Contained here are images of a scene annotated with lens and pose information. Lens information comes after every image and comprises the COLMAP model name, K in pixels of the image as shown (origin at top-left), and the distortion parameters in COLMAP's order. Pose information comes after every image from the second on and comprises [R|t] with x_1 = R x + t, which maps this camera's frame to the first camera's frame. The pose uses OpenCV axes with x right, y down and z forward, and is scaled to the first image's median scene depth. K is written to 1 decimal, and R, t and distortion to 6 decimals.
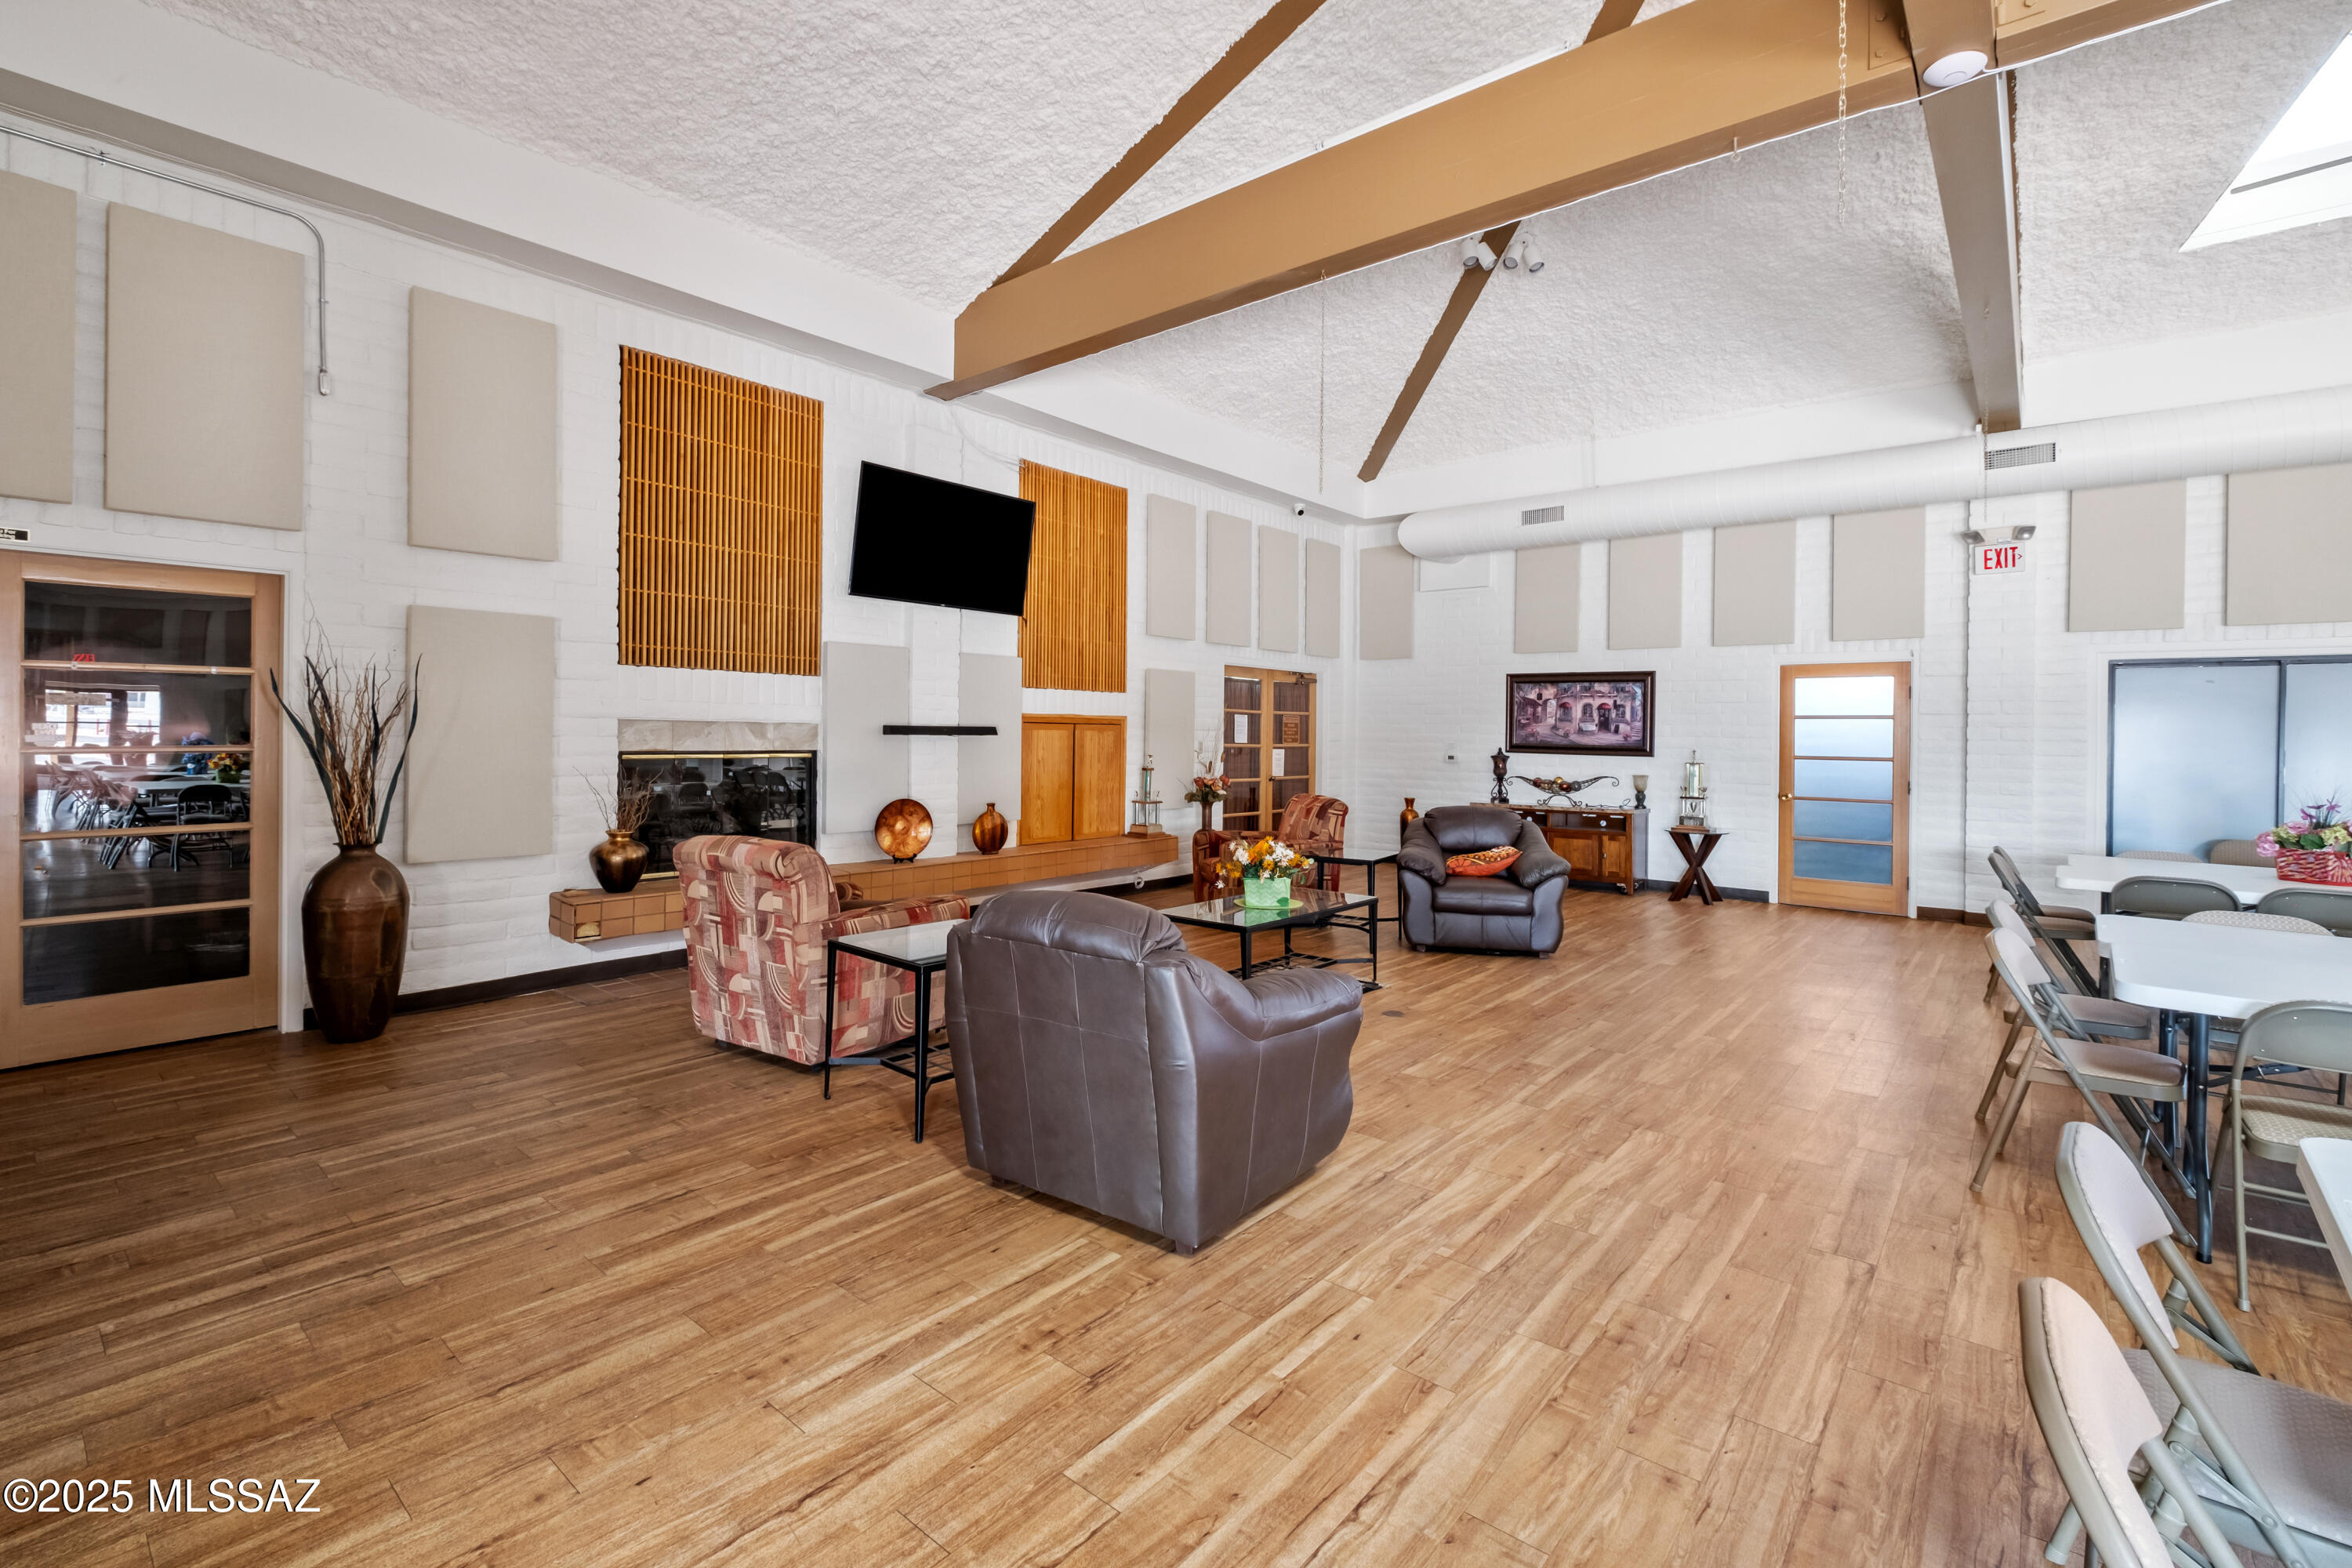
lens RADIAL K [[1019.5, 0, 1160.9], [0, 1019.5, 730.4], [0, 0, 1]] dist [-0.008965, -0.000676]
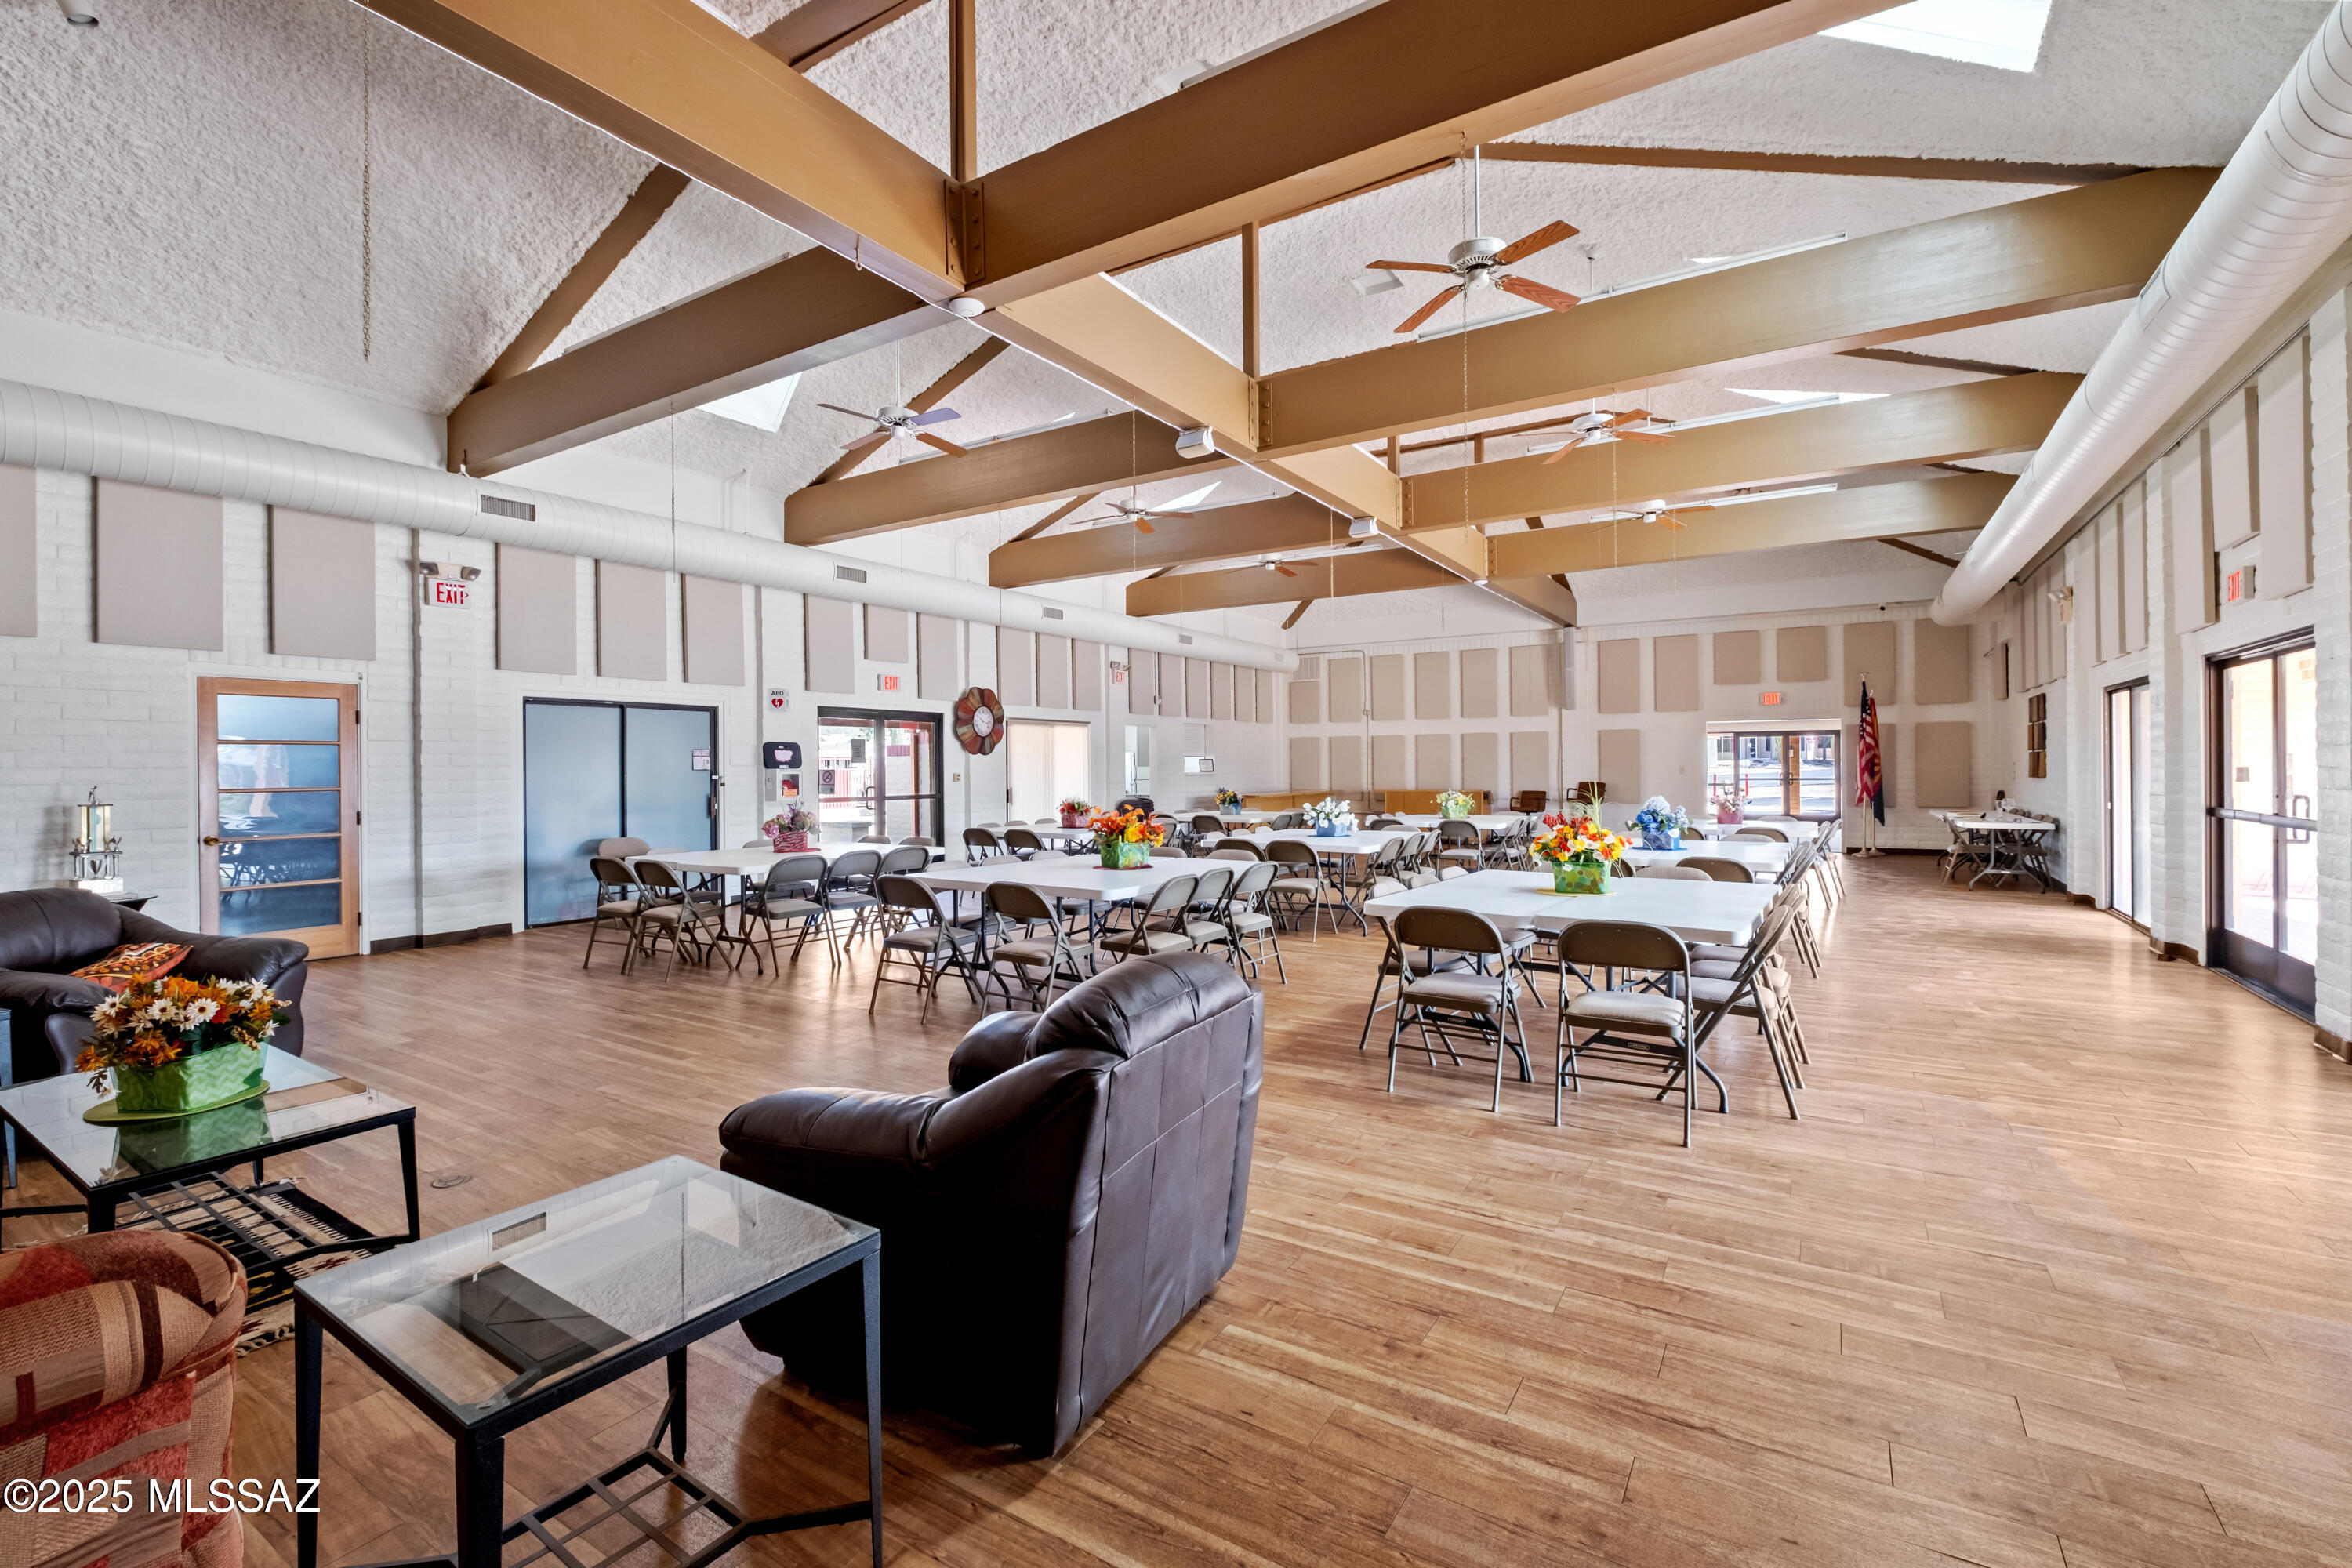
lens RADIAL K [[1019.5, 0, 1174.6], [0, 1019.5, 768.5], [0, 0, 1]] dist [-0.008965, -0.000676]
pose [[-0.133407, -0.016405, 0.990926, -1.000069], [0.005877, 0.999832, 0.017343, -0.005482], [-0.991044, 0.008138, -0.133288, 1.242245]]
